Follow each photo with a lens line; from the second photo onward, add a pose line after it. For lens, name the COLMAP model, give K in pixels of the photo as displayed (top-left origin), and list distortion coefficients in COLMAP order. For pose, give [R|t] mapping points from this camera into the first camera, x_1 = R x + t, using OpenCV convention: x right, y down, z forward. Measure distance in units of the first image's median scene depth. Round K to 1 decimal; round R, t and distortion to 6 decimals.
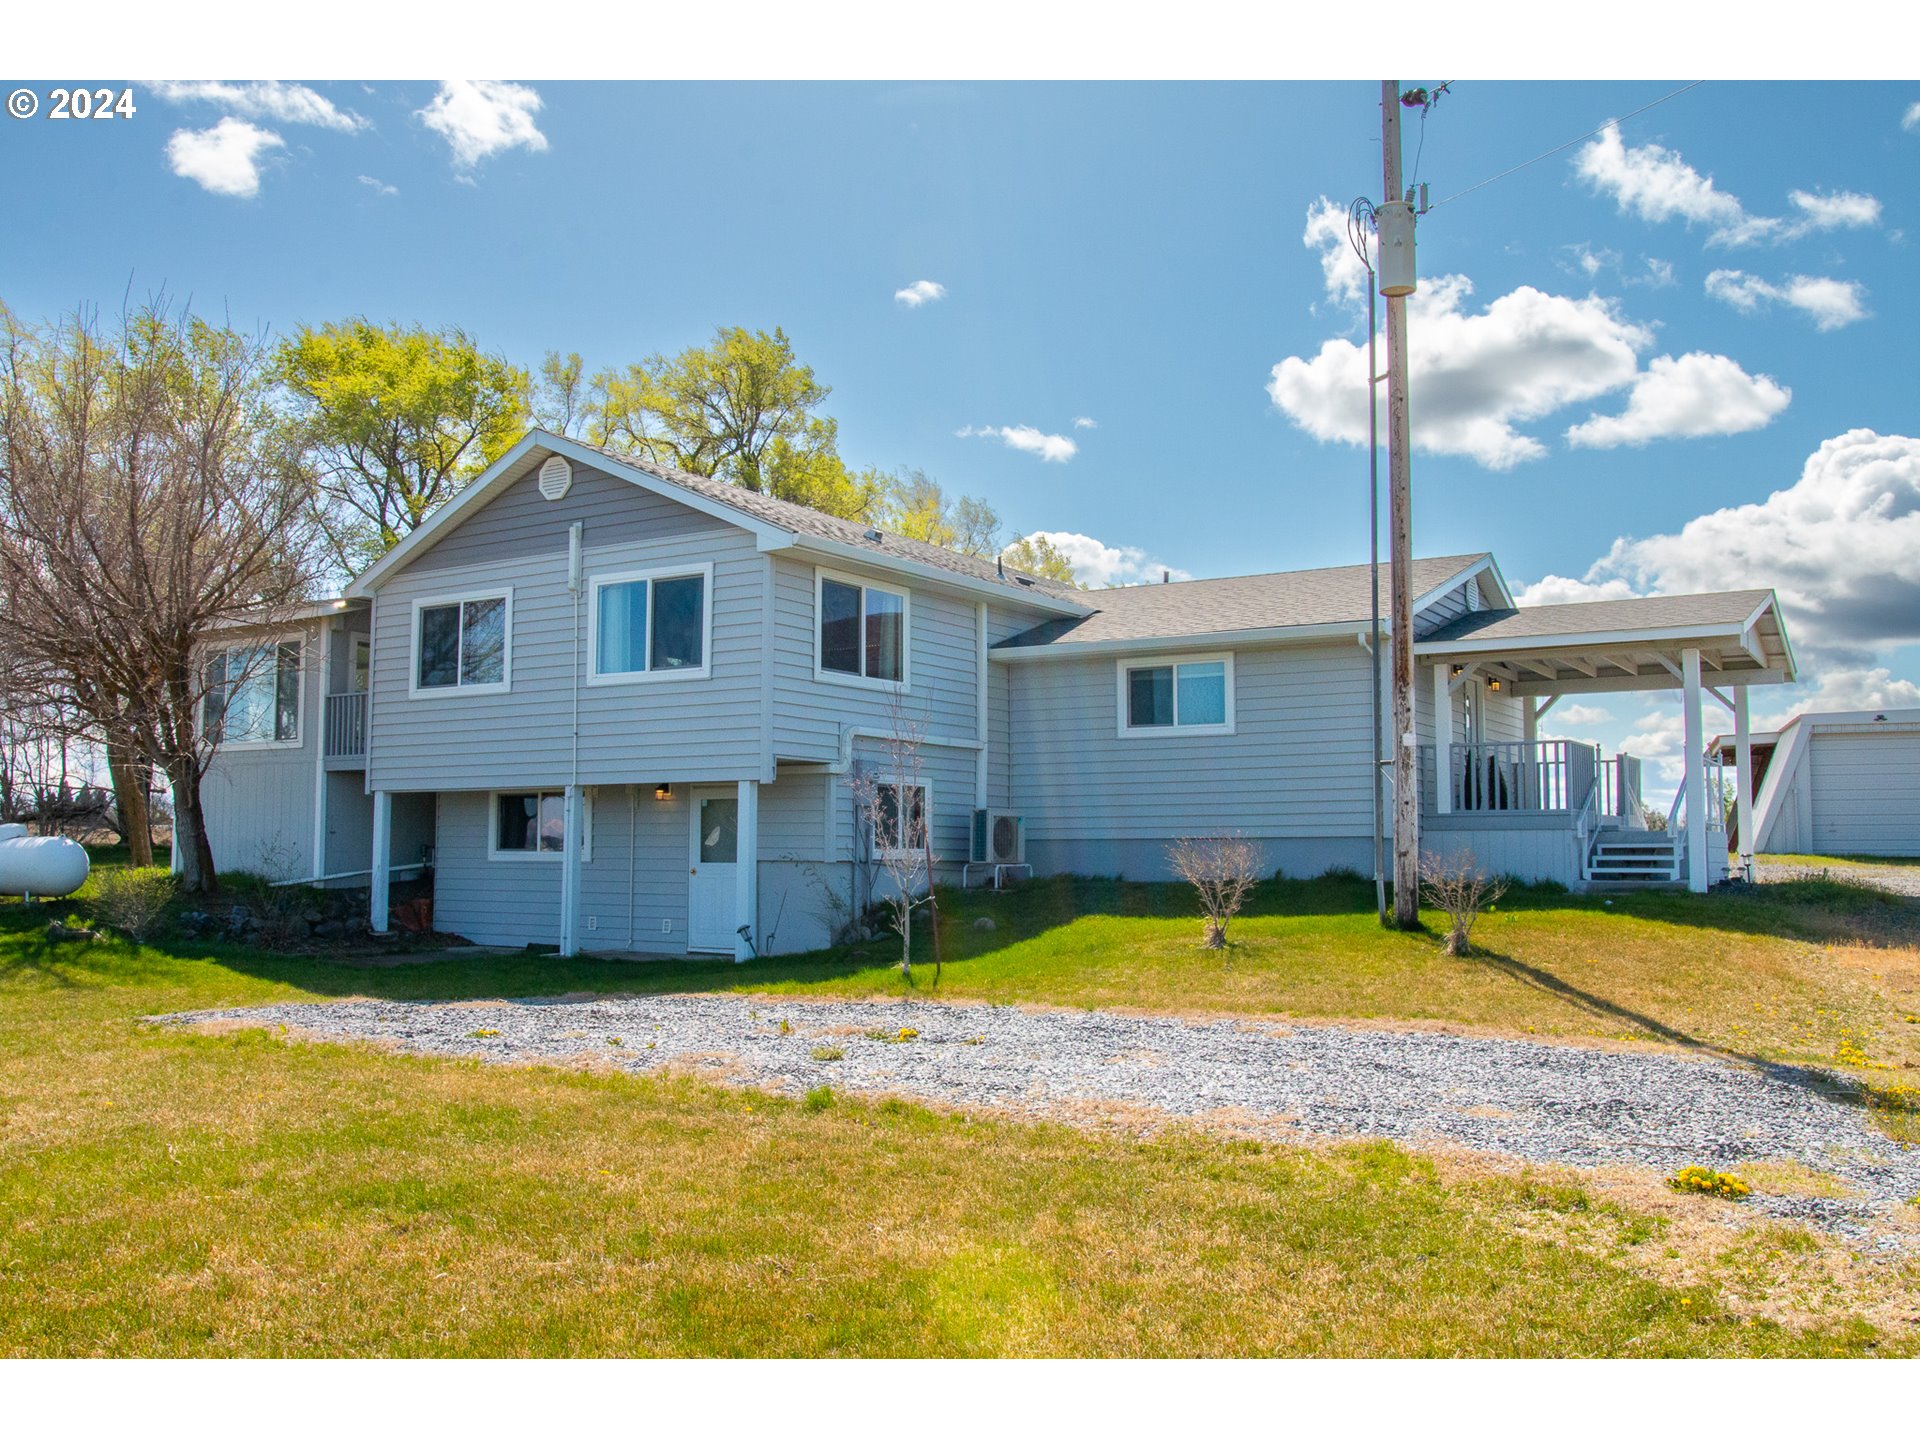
lens RADIAL K [[1569.8, 0, 963.9], [0, 1569.8, 715.5], [0, 0, 1]] dist [-0.005720, -0.043276]
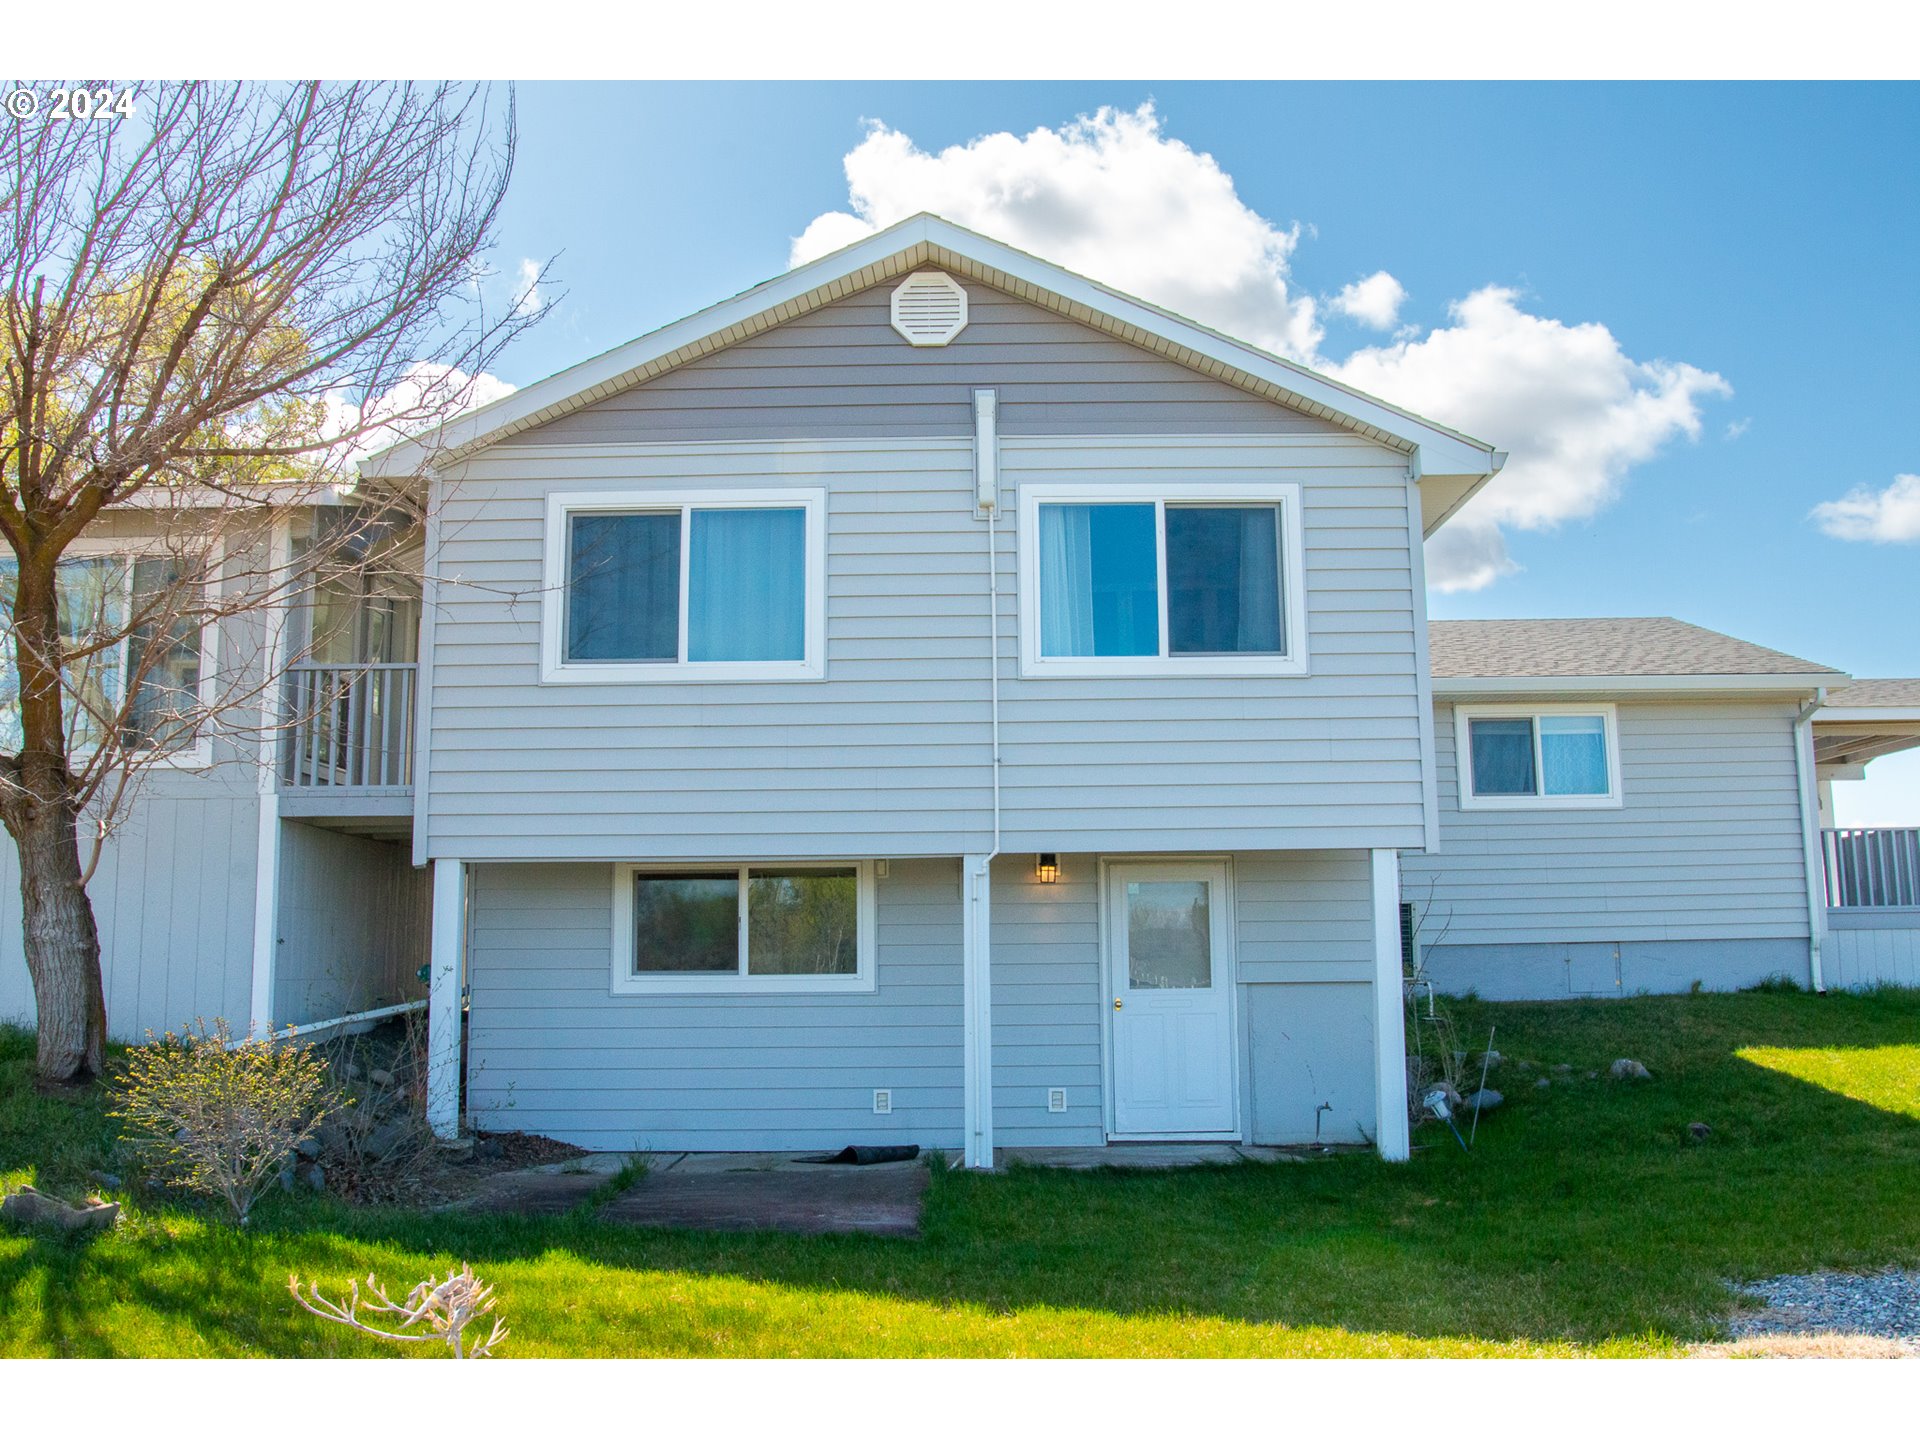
lens RADIAL K [[1569.8, 0, 958.2], [0, 1569.8, 722.5], [0, 0, 1]] dist [-0.005720, -0.043276]
pose [[0.858642, 0.065785, 0.508337, -0.523028], [-0.034186, 0.996872, -0.071262, 0.037051], [-0.511434, 0.043811, 0.858205, 0.508787]]
